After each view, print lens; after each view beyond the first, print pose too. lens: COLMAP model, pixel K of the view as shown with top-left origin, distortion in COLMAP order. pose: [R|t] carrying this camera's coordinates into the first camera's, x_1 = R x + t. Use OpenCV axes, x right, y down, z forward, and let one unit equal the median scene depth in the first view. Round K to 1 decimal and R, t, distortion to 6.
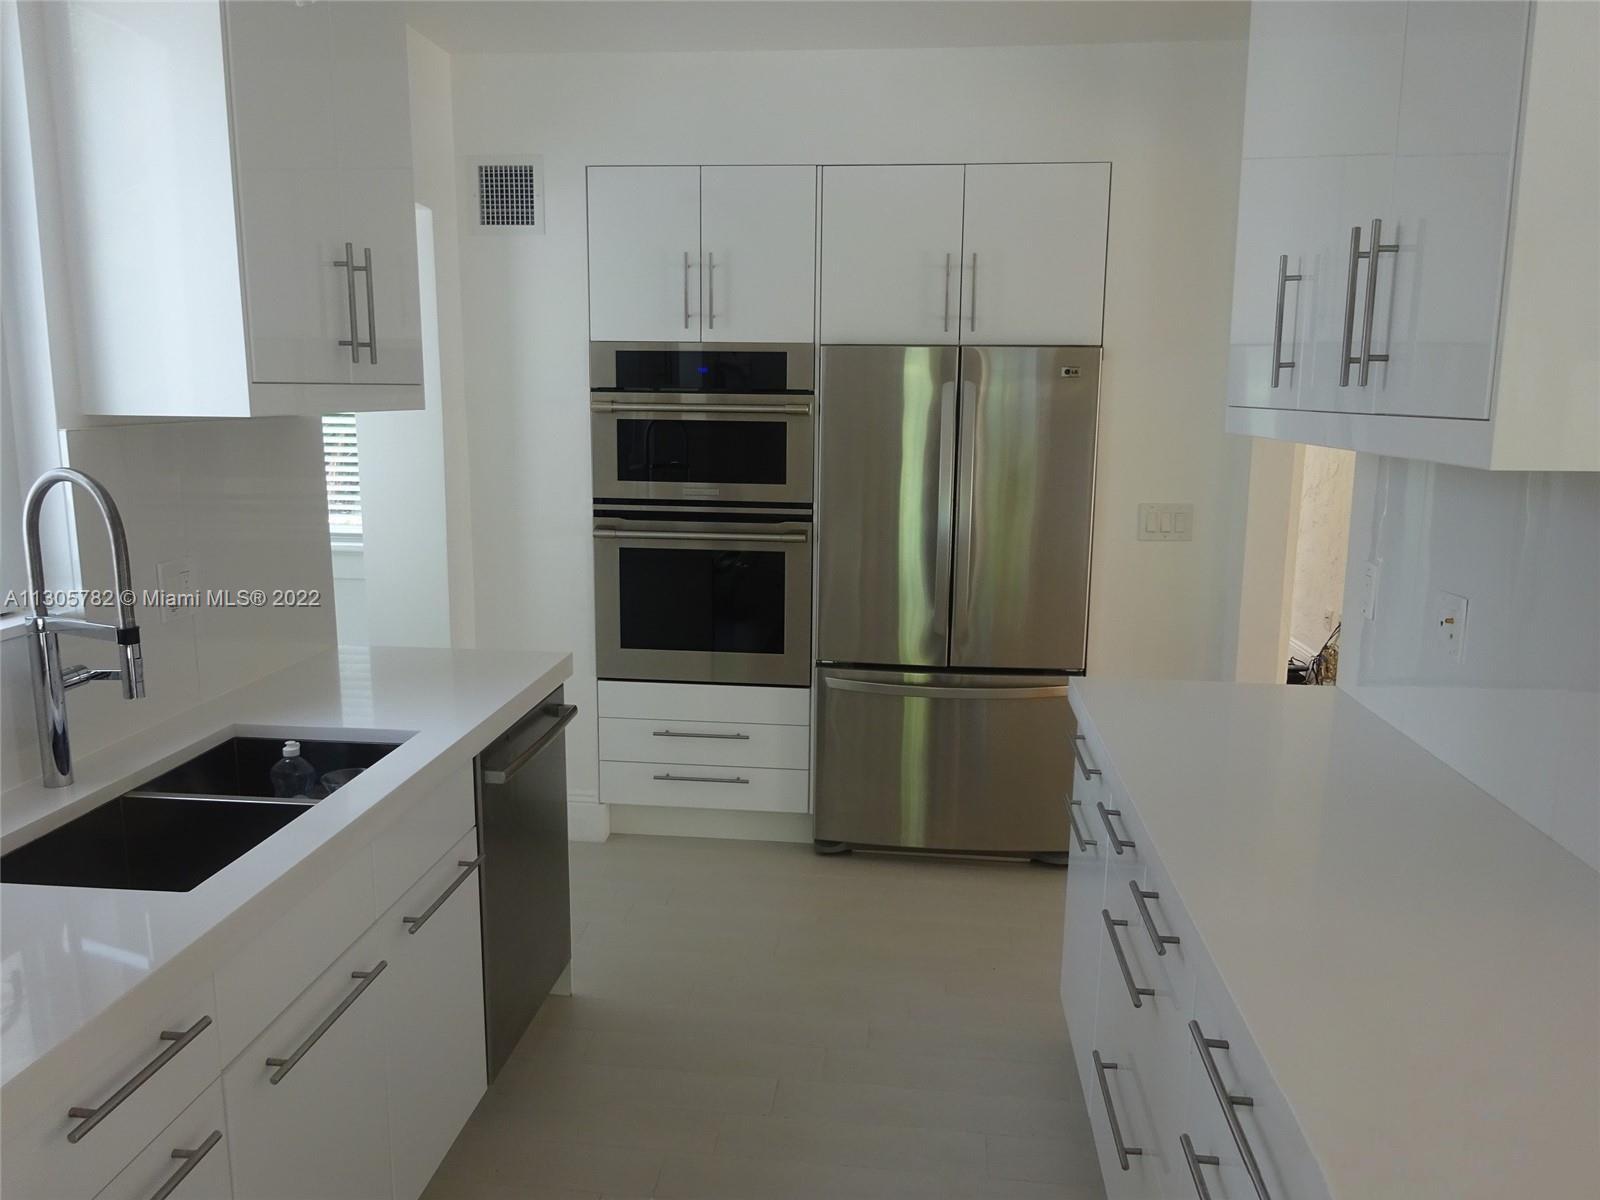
lens RADIAL K [[1171.3, 0, 797.3], [0, 1171.3, 605.5], [0, 0, 1]] dist [-0.004035, -0.001394]
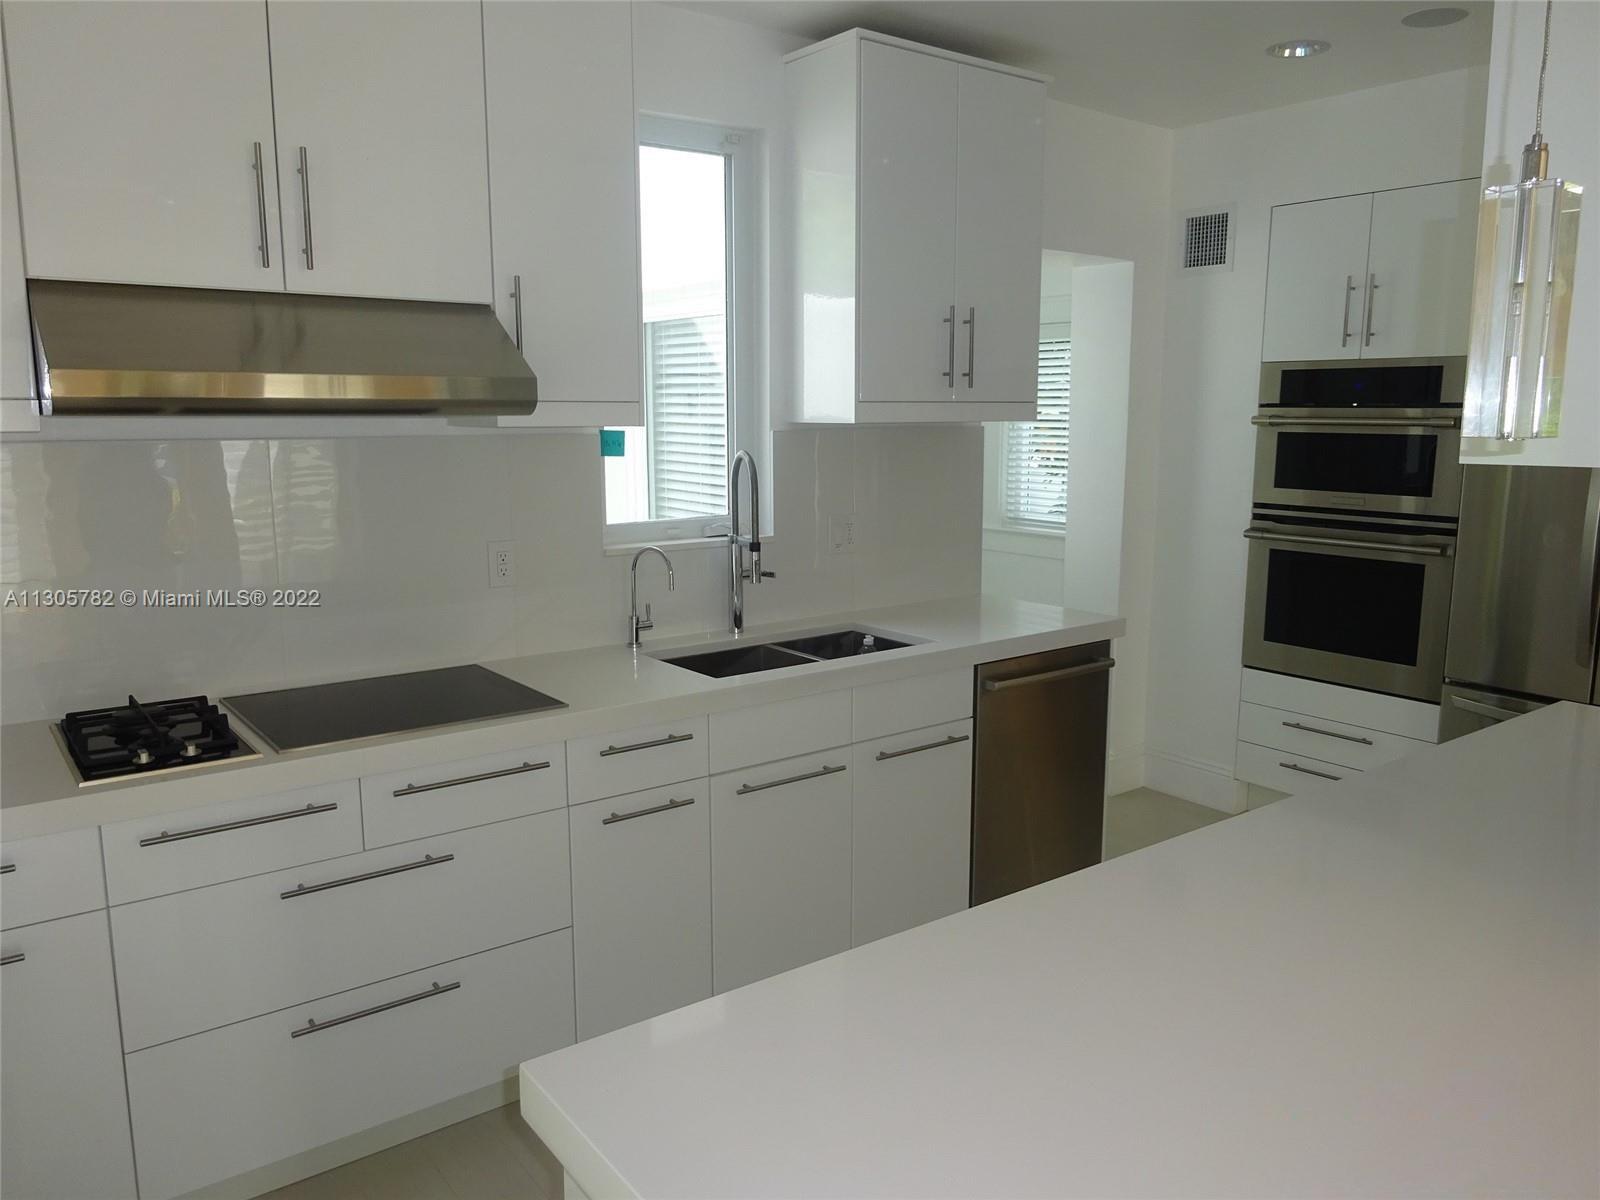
lens RADIAL K [[1171.3, 0, 807.7], [0, 1171.3, 597.1], [0, 0, 1]] dist [-0.004035, -0.001394]
pose [[0.687363, 0.105628, -0.718592, 0.351613], [-0.123834, 0.991926, 0.027354, 0.019884], [0.715680, 0.070184, 0.694893, -0.071169]]
